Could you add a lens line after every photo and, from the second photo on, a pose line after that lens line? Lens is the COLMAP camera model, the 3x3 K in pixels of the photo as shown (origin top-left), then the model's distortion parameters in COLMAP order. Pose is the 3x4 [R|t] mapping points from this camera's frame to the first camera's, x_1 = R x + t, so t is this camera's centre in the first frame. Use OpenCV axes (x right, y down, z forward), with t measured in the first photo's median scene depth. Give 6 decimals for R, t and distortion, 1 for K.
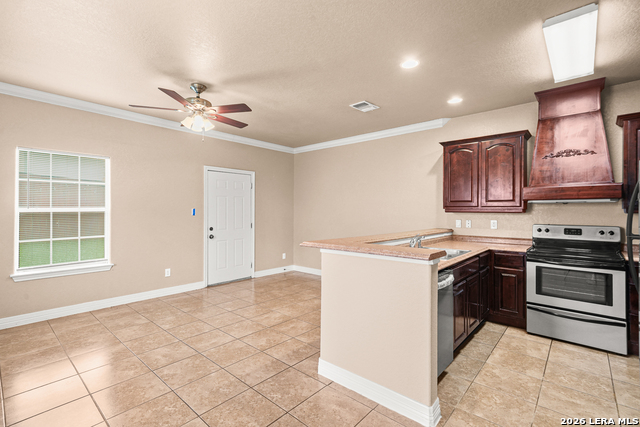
lens RADIAL K [[297.1, 0, 322.3], [0, 297.1, 209.1], [0, 0, 1]] dist [0.010258, 0.003868]
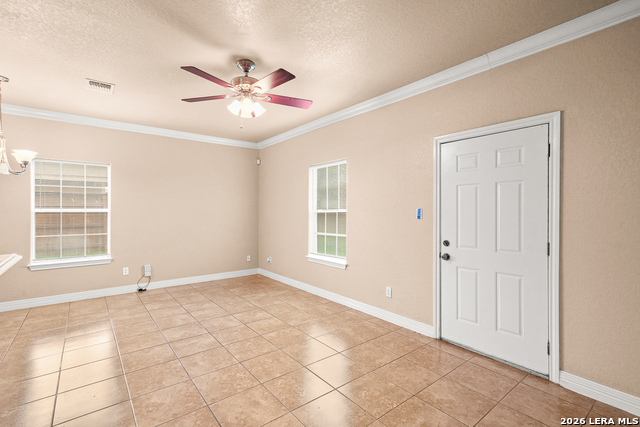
lens RADIAL K [[297.1, 0, 320.2], [0, 297.1, 212.2], [0, 0, 1]] dist [0.010258, 0.003868]
pose [[-0.183409, 0.000789, -0.983036, 0.353054], [0.001852, 0.999998, 0.000458, 0.008567], [0.983035, -0.001736, -0.183410, 1.272285]]
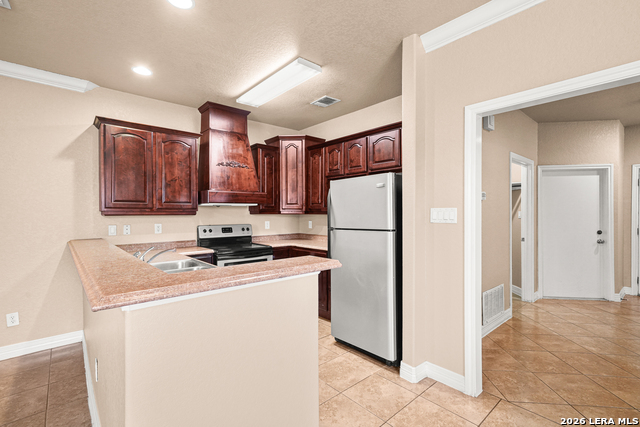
lens RADIAL K [[297.1, 0, 320.6], [0, 297.1, 214.3], [0, 0, 1]] dist [0.010258, 0.003868]
pose [[0.132463, -0.008623, 0.991150, -0.281365], [0.001390, 0.999963, 0.008514, 0.002280], [-0.991187, 0.000249, 0.132470, 0.462859]]
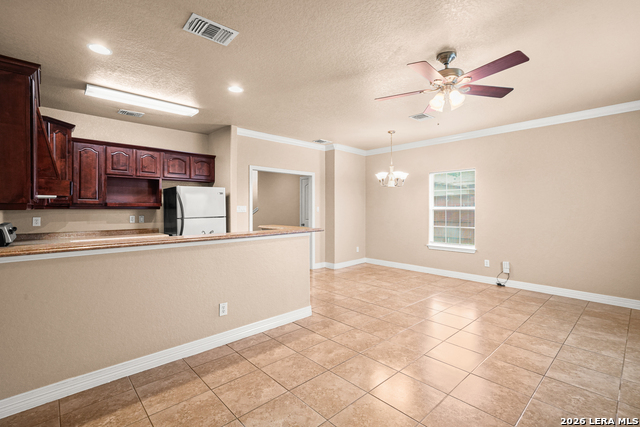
lens RADIAL K [[297.1, 0, 318.7], [0, 297.1, 207.3], [0, 0, 1]] dist [0.010258, 0.003868]
pose [[-0.993745, -0.003415, 0.111619, -0.150236], [-0.004221, 0.999967, -0.006983, 0.009924], [-0.111591, -0.007410, -0.993727, 1.729952]]
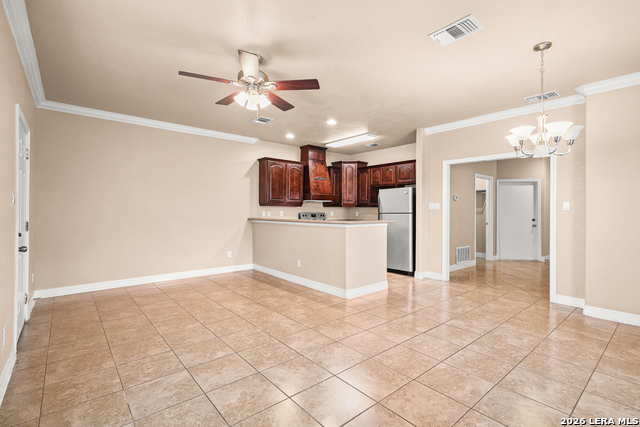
lens RADIAL K [[297.1, 0, 323.1], [0, 297.1, 208.8], [0, 0, 1]] dist [0.010258, 0.003868]
pose [[0.143318, 0.003032, 0.989672, -1.174225], [-0.008479, 0.999962, -0.001836, 0.030688], [-0.989640, -0.008128, 0.143338, 0.623123]]
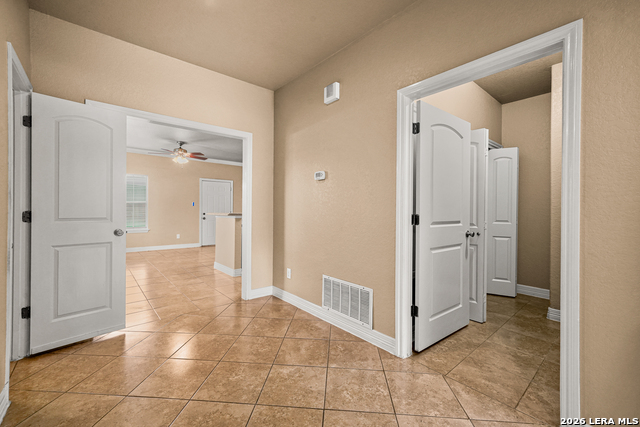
lens RADIAL K [[274.1, 0, 318.3], [0, 274.1, 210.1], [0, 0, 1]] dist [0.021569, 0.000549]
pose [[0.987256, 0.003541, -0.159103, 0.807173], [-0.002960, 0.999988, 0.003885, 0.053183], [0.159115, -0.003364, 0.987254, -0.728159]]
